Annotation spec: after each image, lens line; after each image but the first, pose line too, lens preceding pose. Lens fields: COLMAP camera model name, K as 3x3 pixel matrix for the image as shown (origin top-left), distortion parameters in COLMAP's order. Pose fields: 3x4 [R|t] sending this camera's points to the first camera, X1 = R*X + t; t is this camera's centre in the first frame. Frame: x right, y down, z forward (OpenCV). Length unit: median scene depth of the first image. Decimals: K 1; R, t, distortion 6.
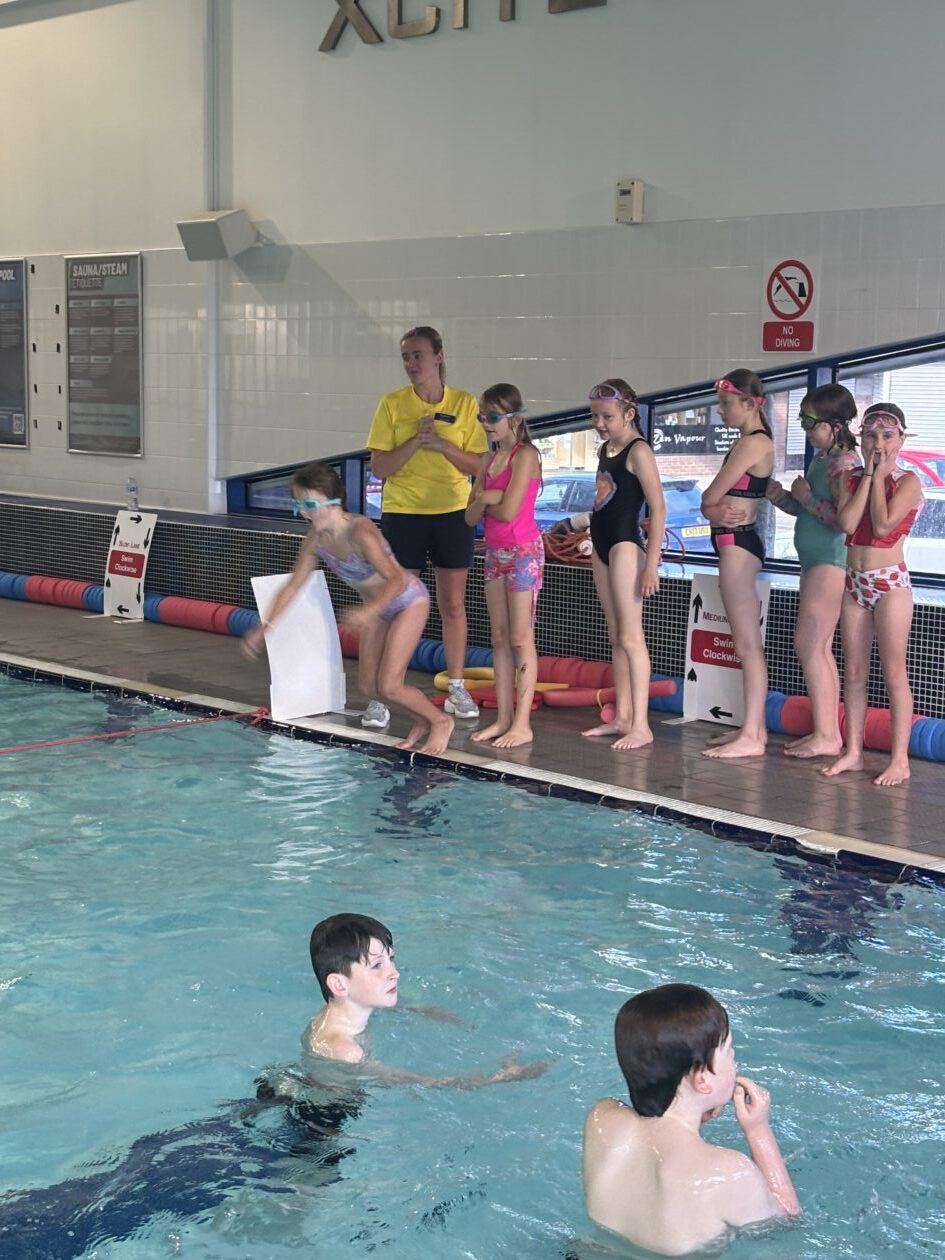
lens RADIAL K [[2215.3, 0, 465.0], [0, 2215.3, 619.7], [0, 0, 1]] dist [0.121924, 0.000000]
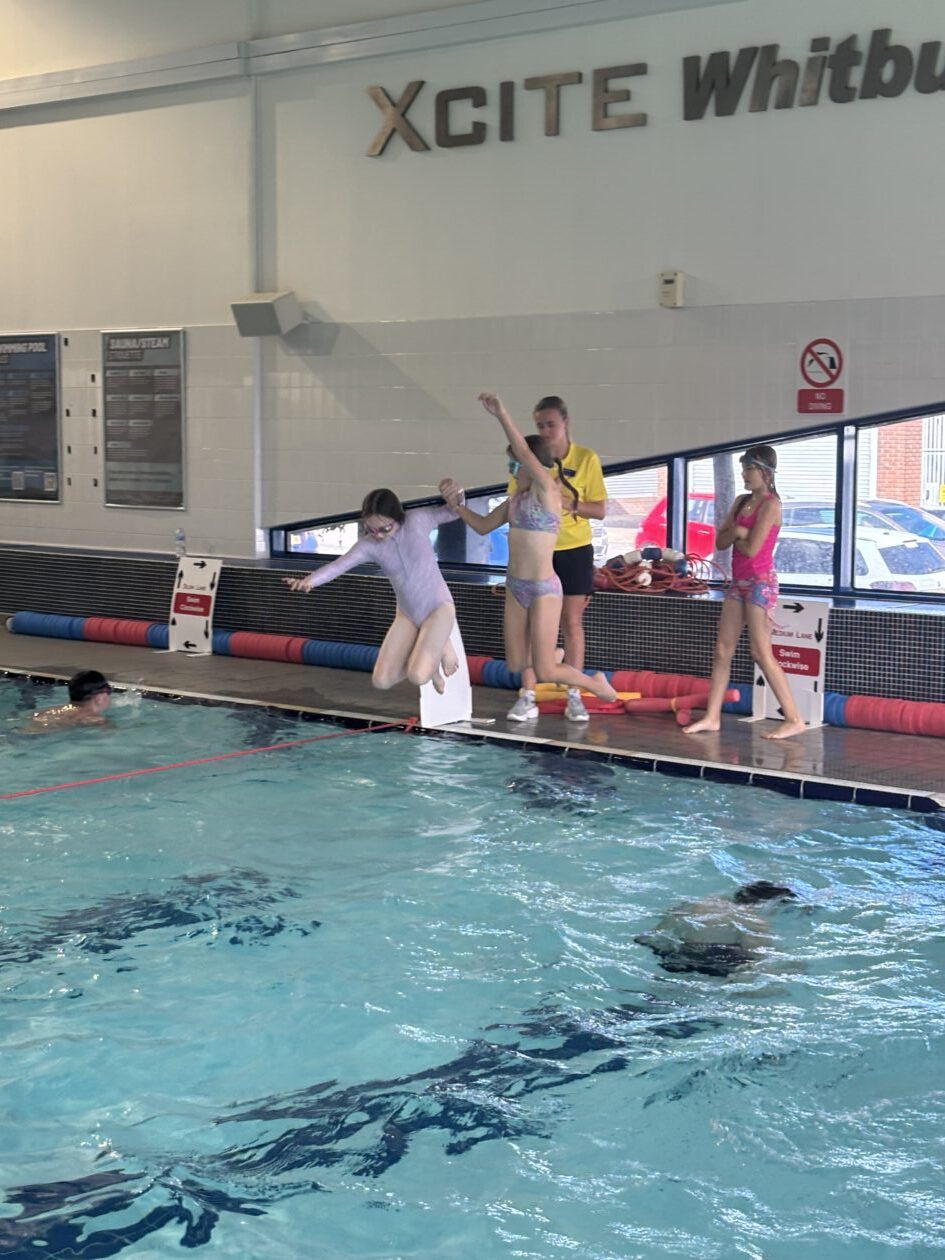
lens RADIAL K [[2215.3, 0, 465.9], [0, 2215.3, 635.1], [0, 0, 1]] dist [0.121924, 0.000000]
pose [[0.992358, -0.023191, 0.121190, -0.150277], [0.024872, 0.999614, -0.012382, 0.007969], [-0.120856, 0.015302, 0.992552, -0.137114]]
